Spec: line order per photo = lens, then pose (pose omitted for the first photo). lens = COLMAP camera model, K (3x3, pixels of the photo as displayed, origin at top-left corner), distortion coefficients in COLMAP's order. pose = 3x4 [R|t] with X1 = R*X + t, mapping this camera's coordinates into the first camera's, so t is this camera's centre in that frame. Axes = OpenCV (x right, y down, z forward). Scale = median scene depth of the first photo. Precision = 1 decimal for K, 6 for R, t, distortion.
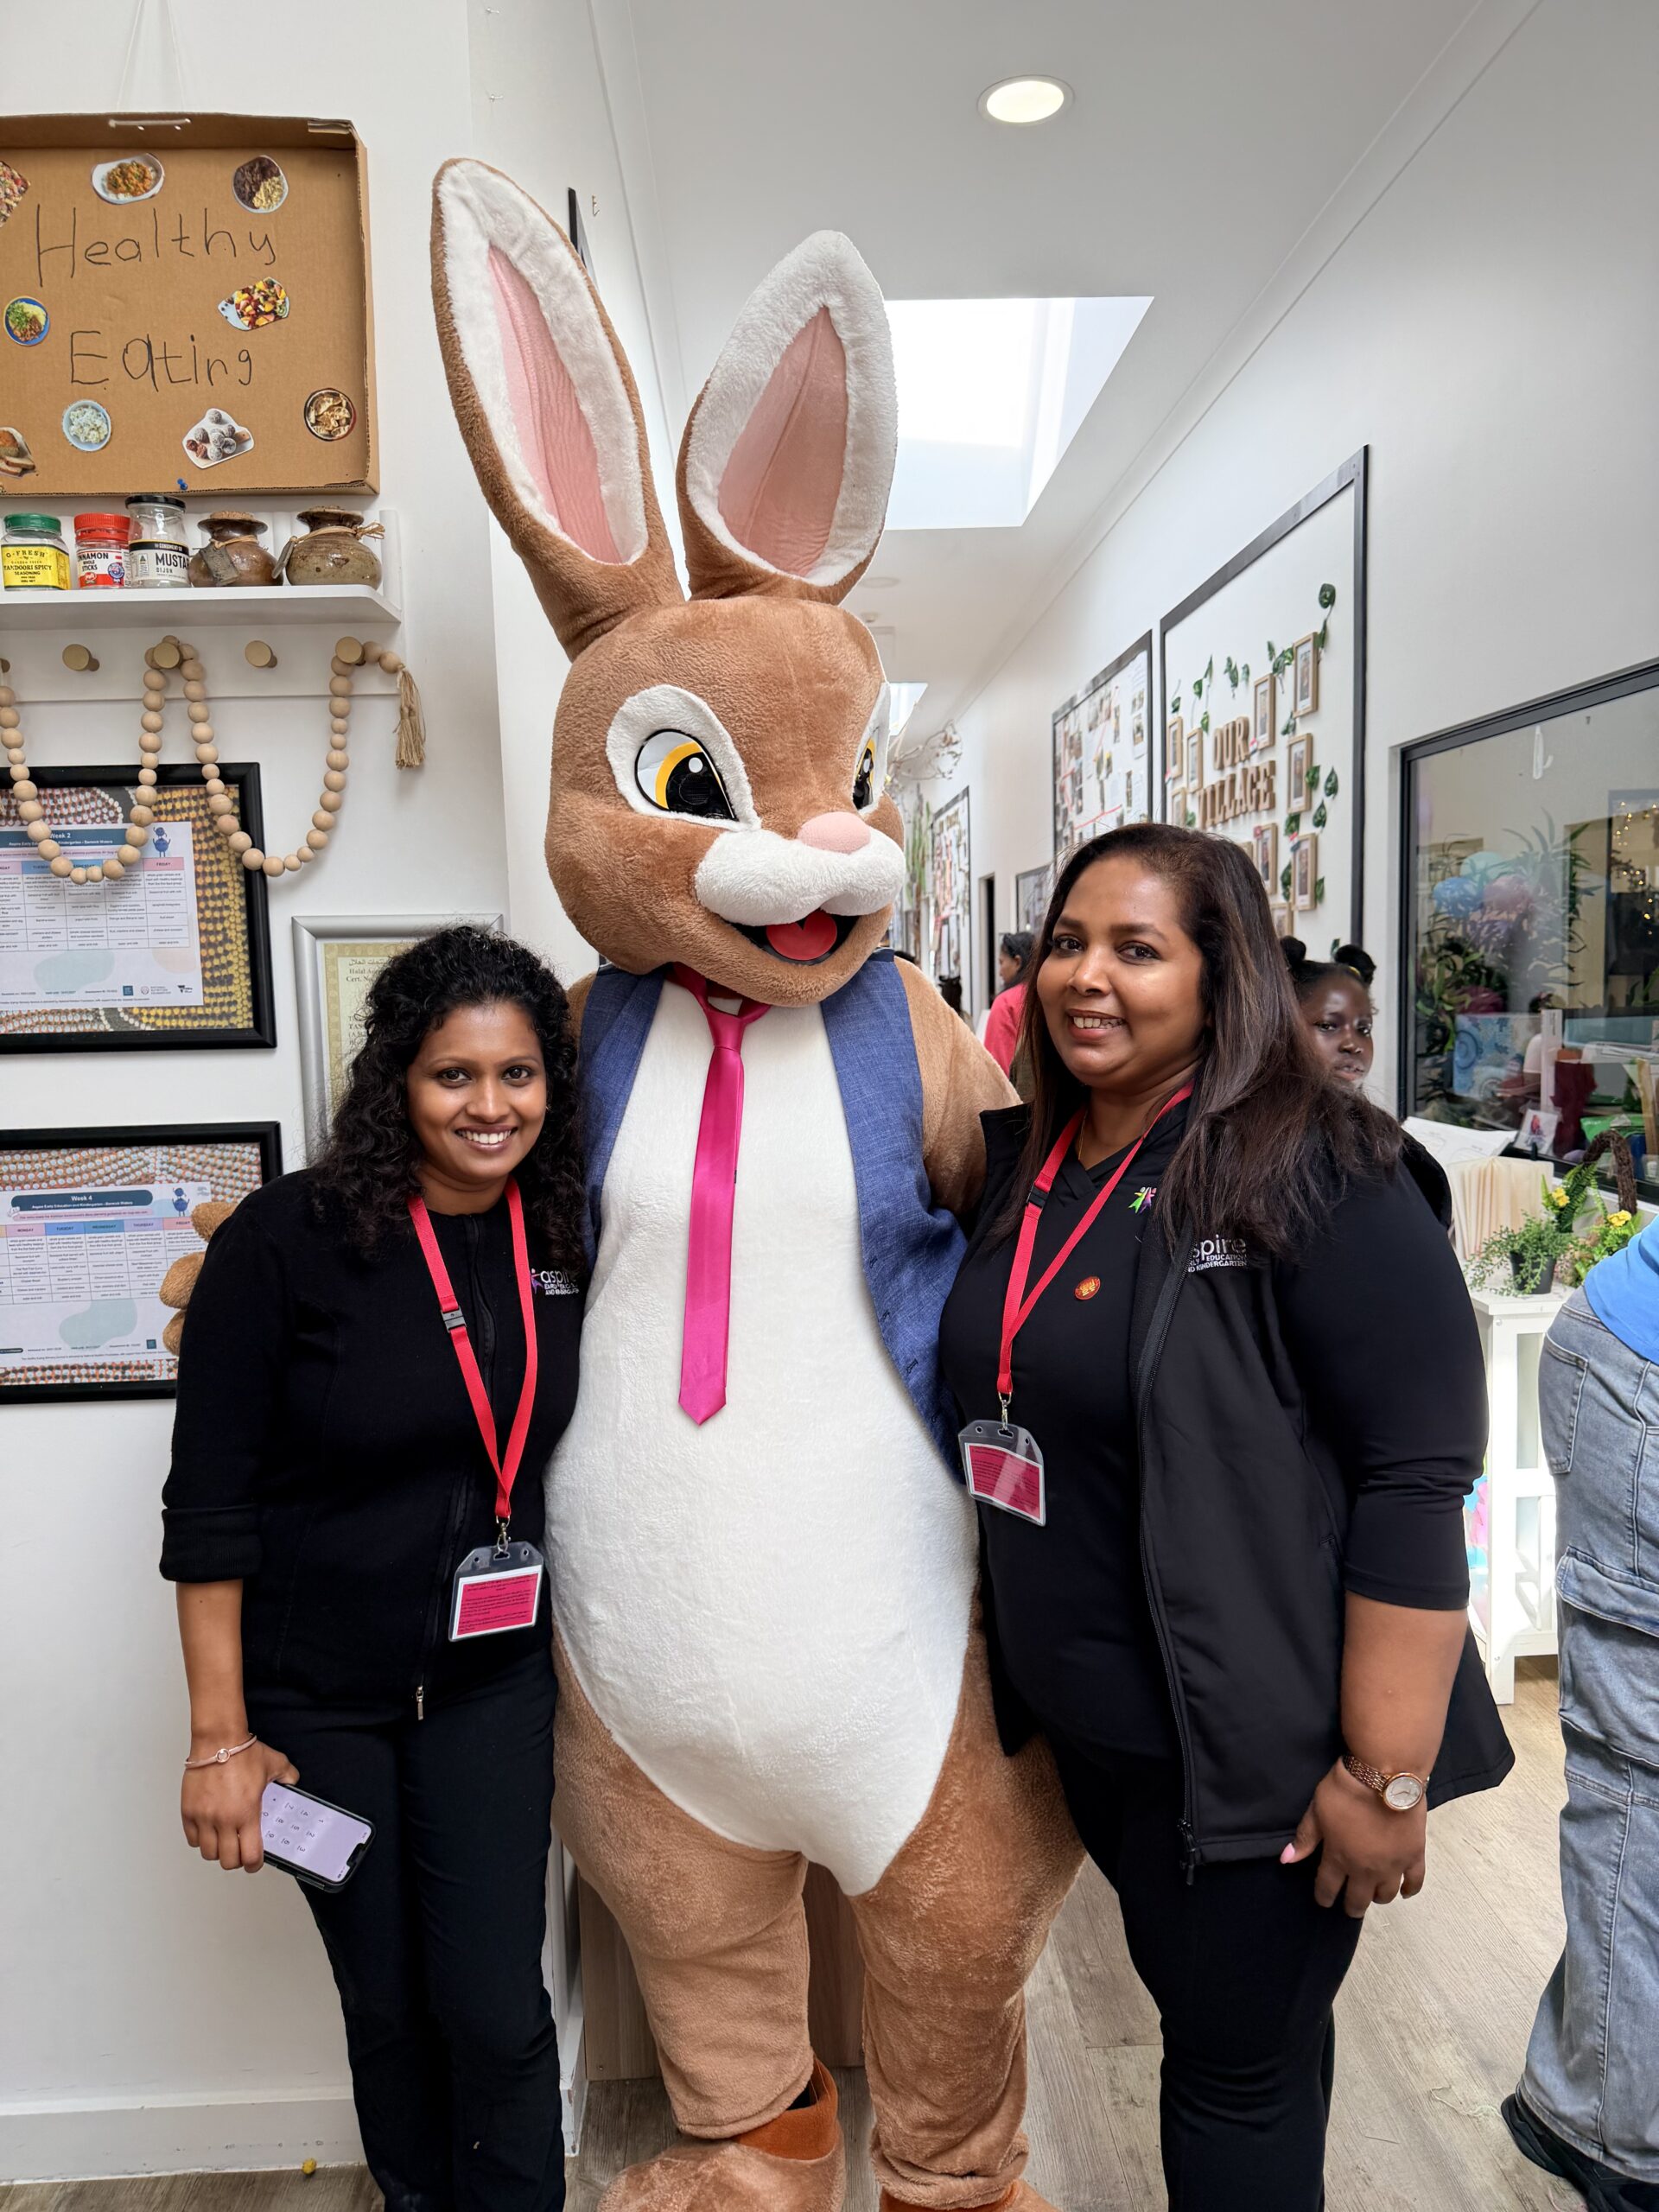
lens RADIAL K [[1559.6, 0, 839.5], [0, 1559.6, 1107.8], [0, 0, 1]] dist [0.035027, 0.004527]
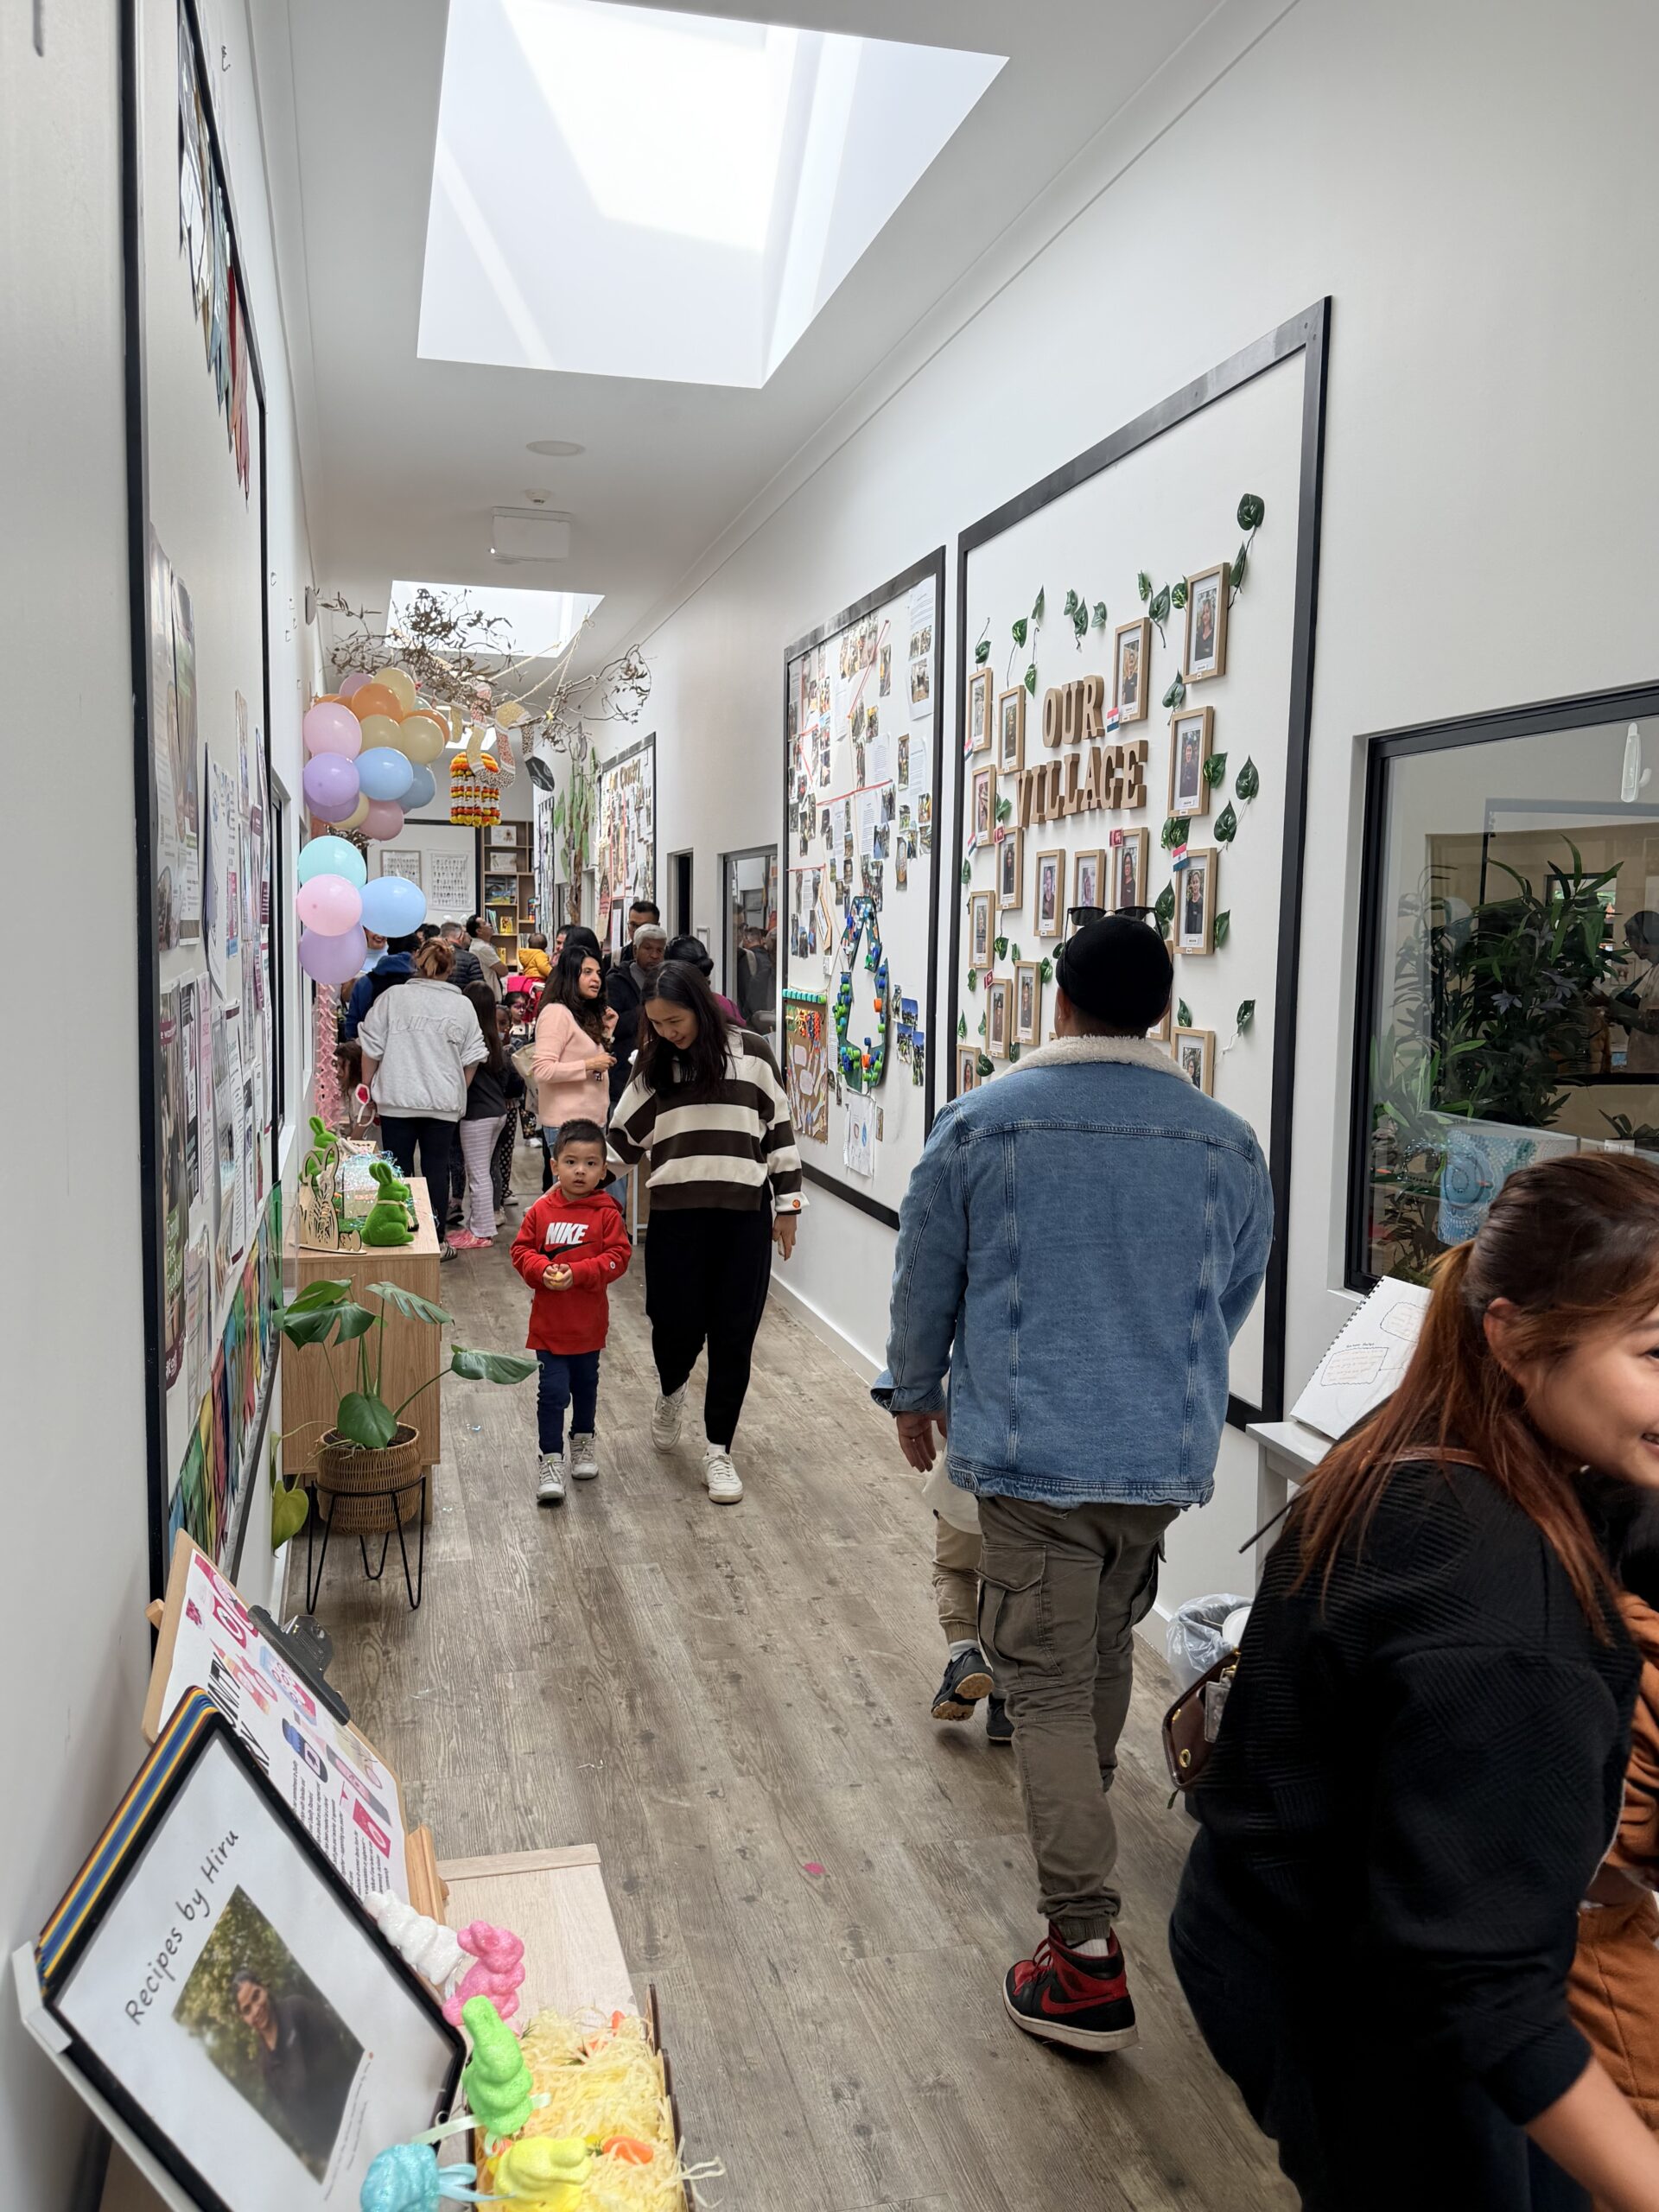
lens RADIAL K [[1895.6, 0, 822.1], [0, 1895.6, 1106.3], [0, 0, 1]] dist [0.143998, -0.018888]
pose [[0.981307, 0.032823, 0.189630, -0.027242], [-0.031341, 0.999450, -0.010809, -0.035795], [-0.189881, 0.004664, 0.981796, 0.150097]]
